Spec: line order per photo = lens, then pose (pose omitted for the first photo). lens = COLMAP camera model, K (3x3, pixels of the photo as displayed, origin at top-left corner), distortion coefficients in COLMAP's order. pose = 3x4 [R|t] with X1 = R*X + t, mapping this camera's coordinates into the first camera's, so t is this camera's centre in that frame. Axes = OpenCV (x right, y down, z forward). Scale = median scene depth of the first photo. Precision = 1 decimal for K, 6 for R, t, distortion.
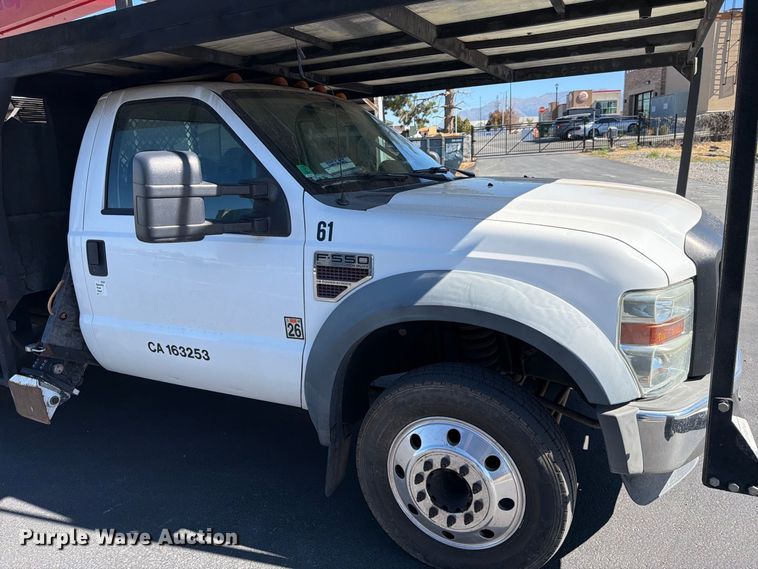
lens RADIAL K [[538.0, 0, 375.7], [0, 538.0, 281.2], [0, 0, 1]] dist [0.040084, -0.044042]
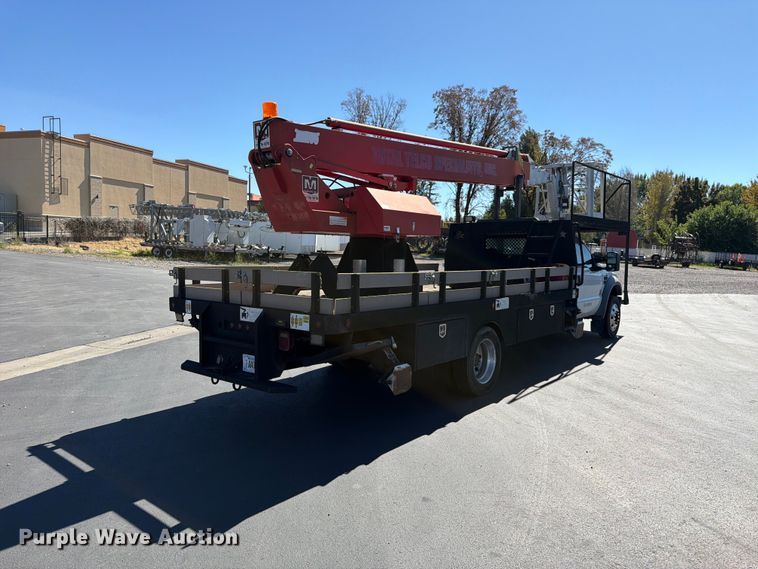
lens RADIAL K [[531.1, 0, 379.3], [0, 531.1, 279.0], [0, 0, 1]] dist [0.038225, -0.035929]
pose [[0.249638, -0.007058, 0.968314, -3.759200], [0.184829, 0.981936, -0.040493, -0.139263], [-0.950536, 0.189081, 0.246433, 1.268818]]
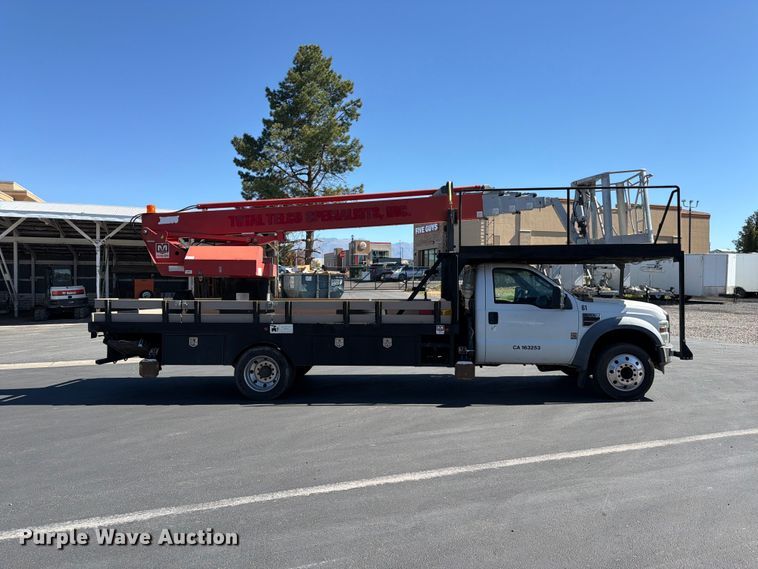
lens RADIAL K [[526.0, 0, 371.5], [0, 526.0, 290.6], [0, 0, 1]] dist [0.036491, -0.004532]
pose [[0.922441, 0.043809, 0.383644, -2.091385], [0.043856, 0.975228, -0.216813, 0.378802], [-0.383639, 0.216822, 0.897669, -1.275477]]
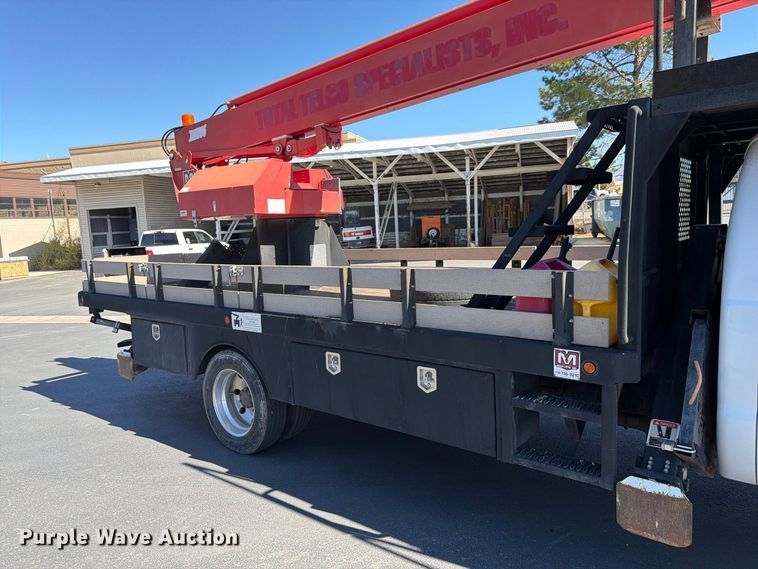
lens RADIAL K [[531.1, 0, 374.7], [0, 531.1, 290.8], [0, 0, 1]] dist [0.038225, -0.035929]
pose [[0.971427, 0.030201, -0.235408, -0.852791], [-0.052030, 0.994842, -0.087074, -0.011138], [0.231564, 0.096834, 0.967988, 0.122998]]
